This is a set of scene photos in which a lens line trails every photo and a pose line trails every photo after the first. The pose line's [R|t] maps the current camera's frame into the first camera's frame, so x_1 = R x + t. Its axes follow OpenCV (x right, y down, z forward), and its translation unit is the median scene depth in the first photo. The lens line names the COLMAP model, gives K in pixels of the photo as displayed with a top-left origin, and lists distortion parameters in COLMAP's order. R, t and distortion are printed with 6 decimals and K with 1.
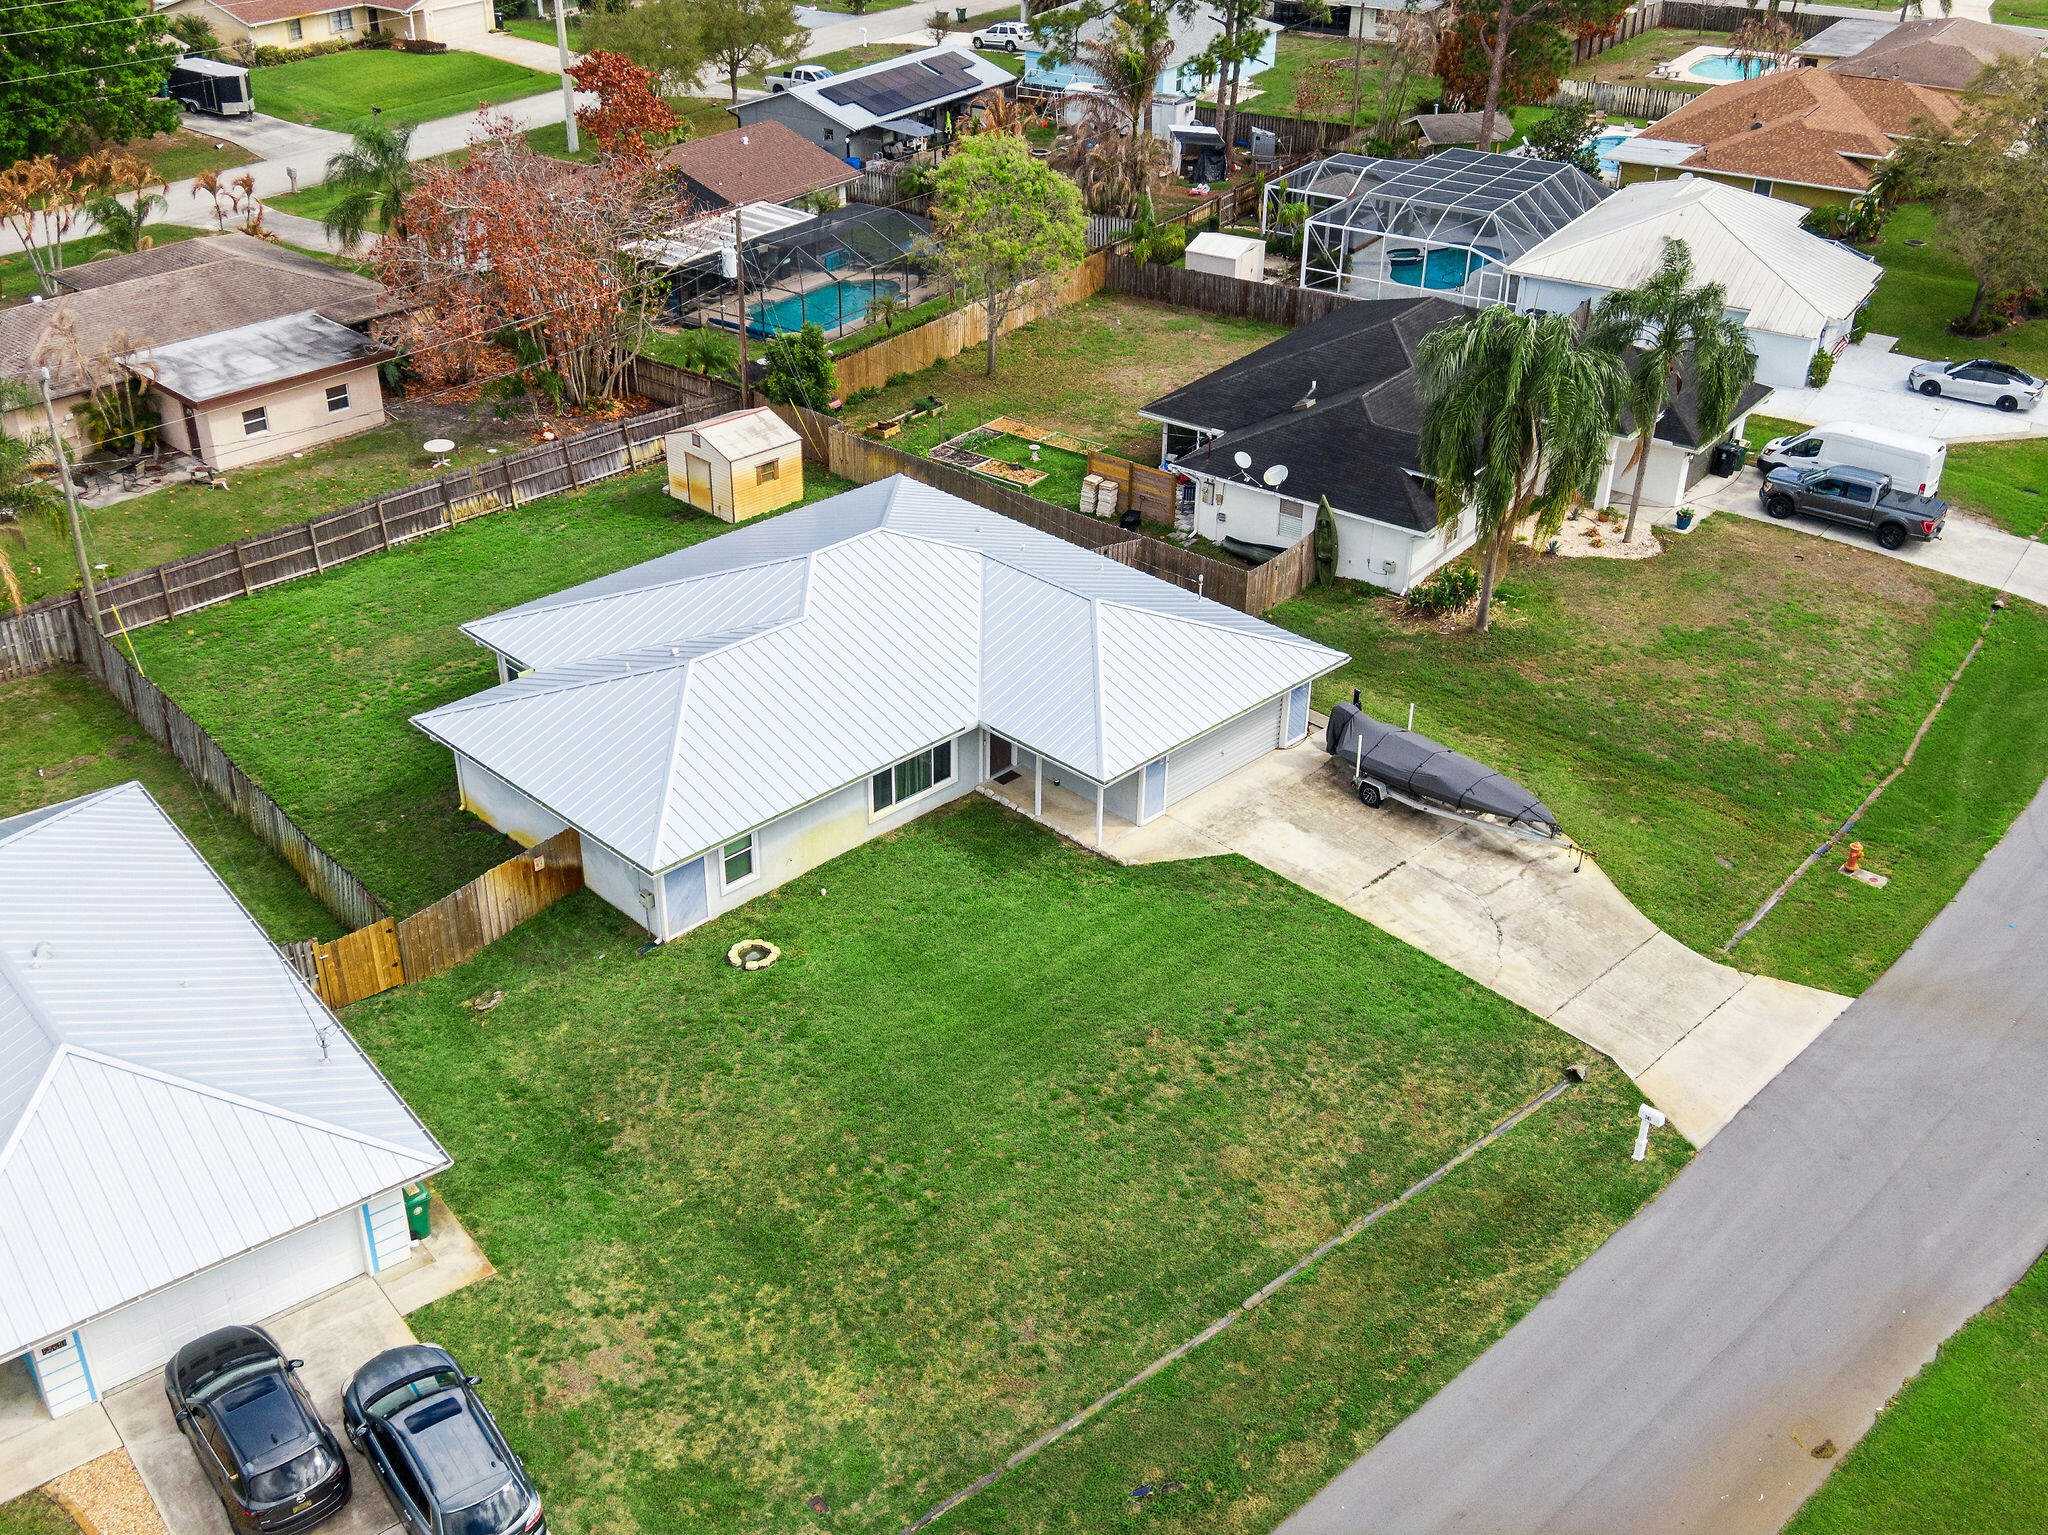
lens RADIAL K [[2127.5, 0, 1024.0], [0, 2127.5, 767.5], [0, 0, 1]] dist [0.014963, 0.022049]
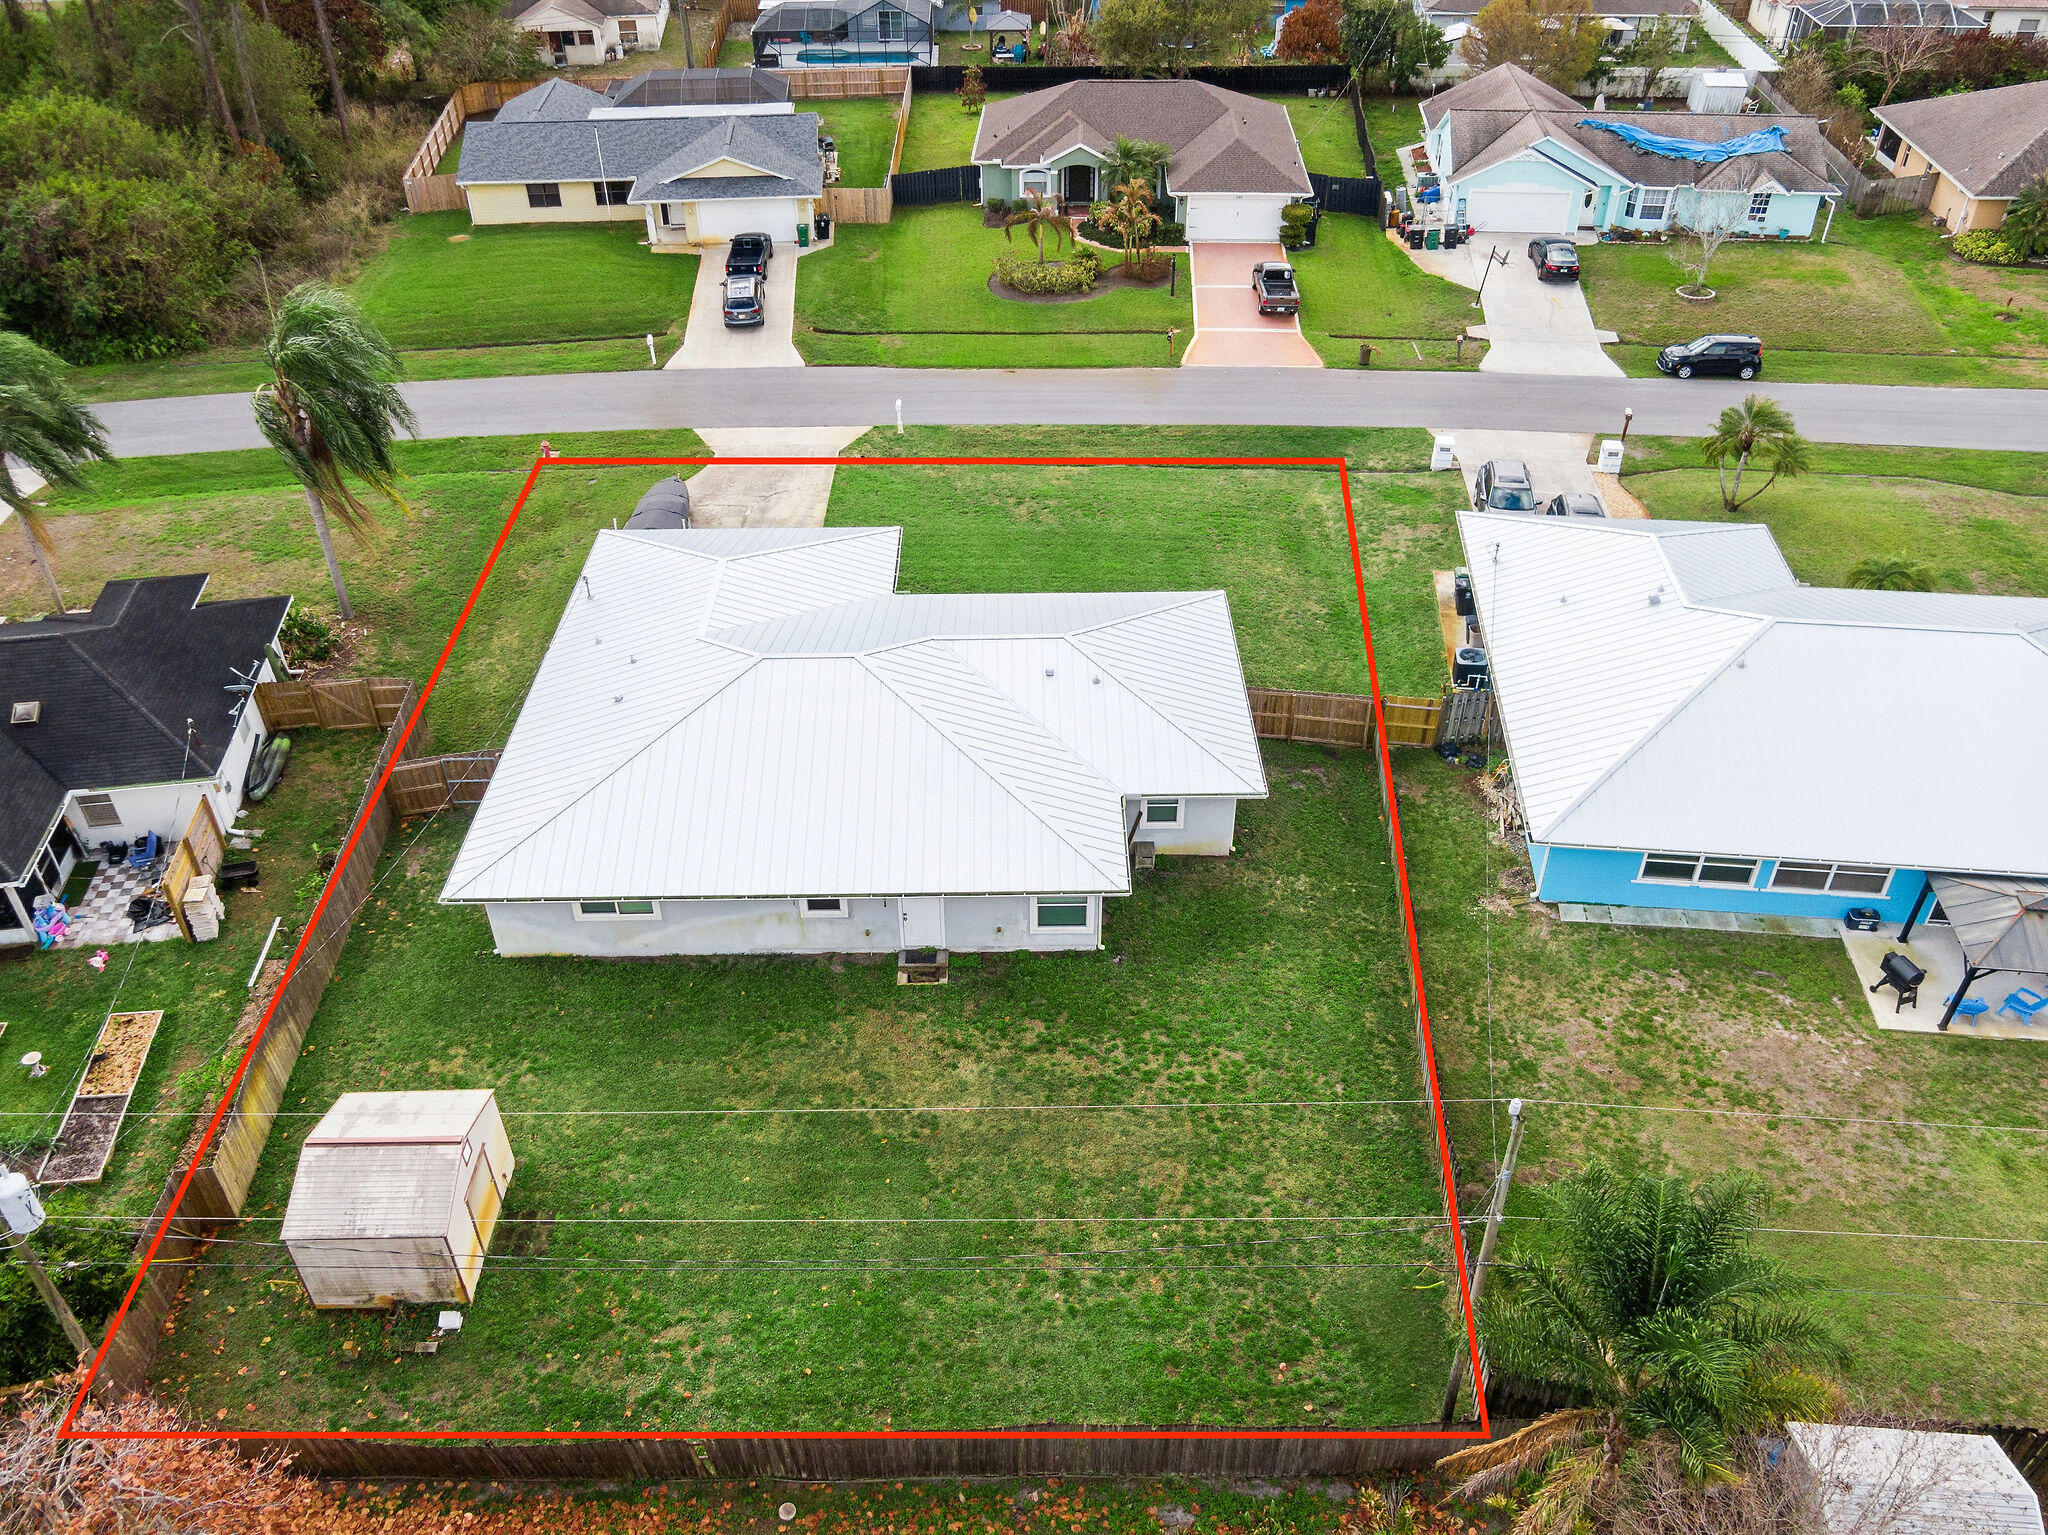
lens RADIAL K [[1586.2, 0, 1024.0], [0, 1586.2, 767.5], [0, 0, 1]] dist [-0.002507, -0.002568]
pose [[-0.710250, -0.431914, 0.555874, -0.674568], [0.334096, 0.488229, 0.806233, -0.734790], [-0.619617, 0.758342, -0.202464, 1.322884]]
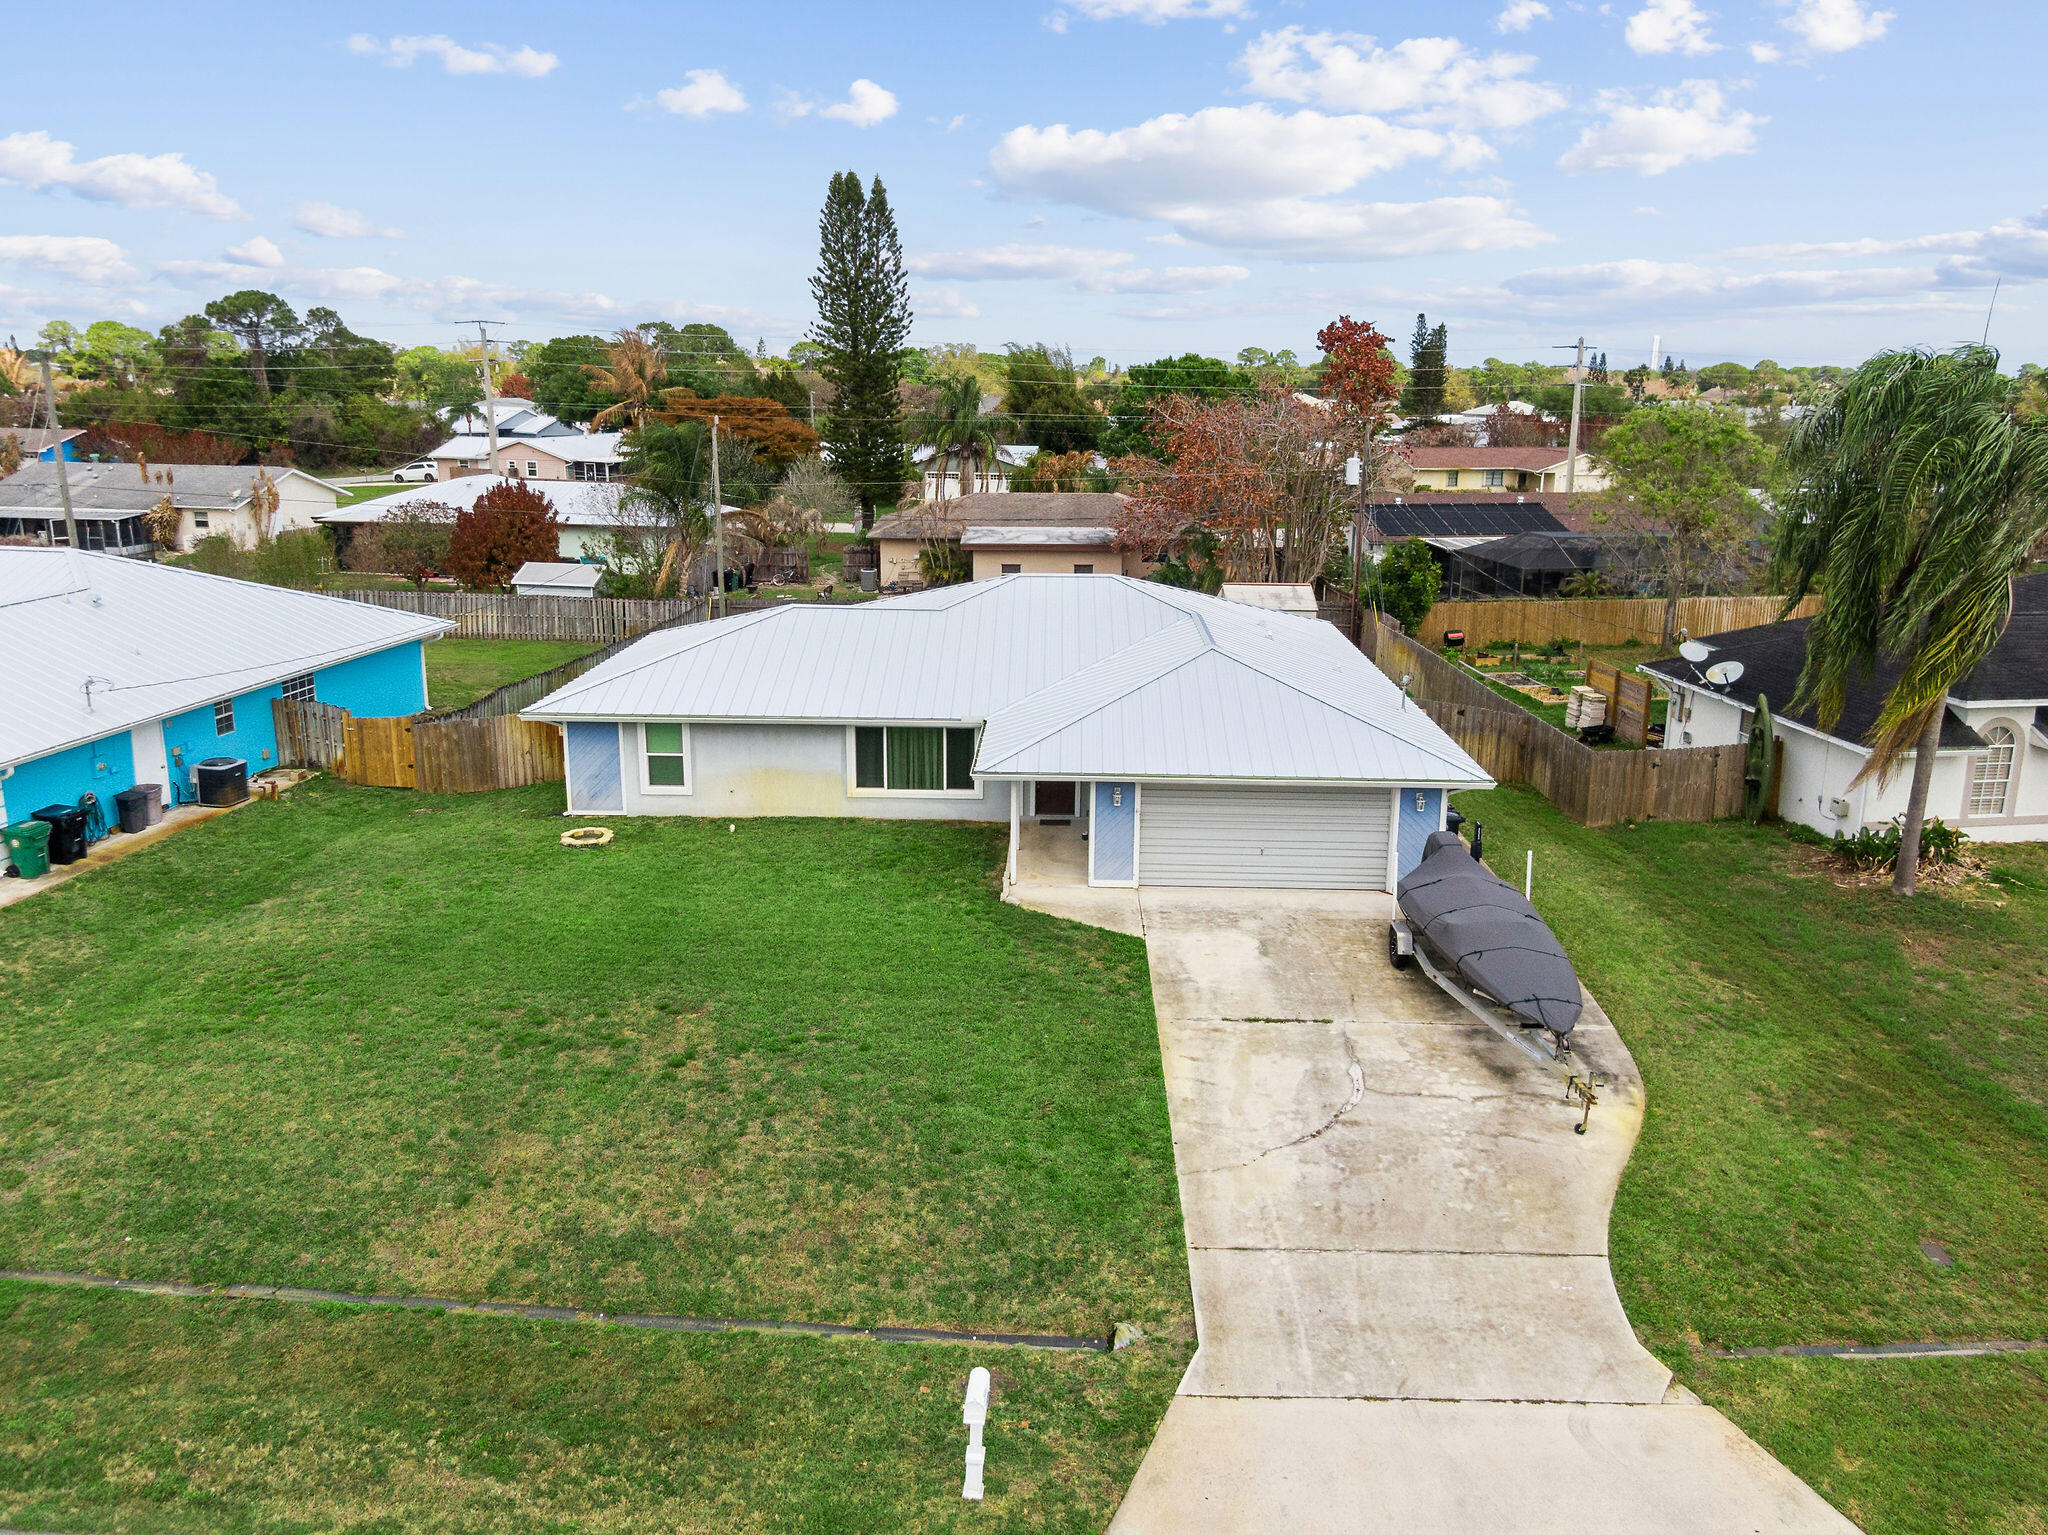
lens RADIAL K [[1483.1, 0, 1024.0], [0, 1483.1, 767.5], [0, 0, 1]] dist [0.000816, -0.003628]
pose [[0.683166, 0.185379, -0.706342, 0.449185], [-0.364614, 0.924641, -0.109979, 0.060942], [0.632725, 0.332676, 0.699276, 0.655669]]
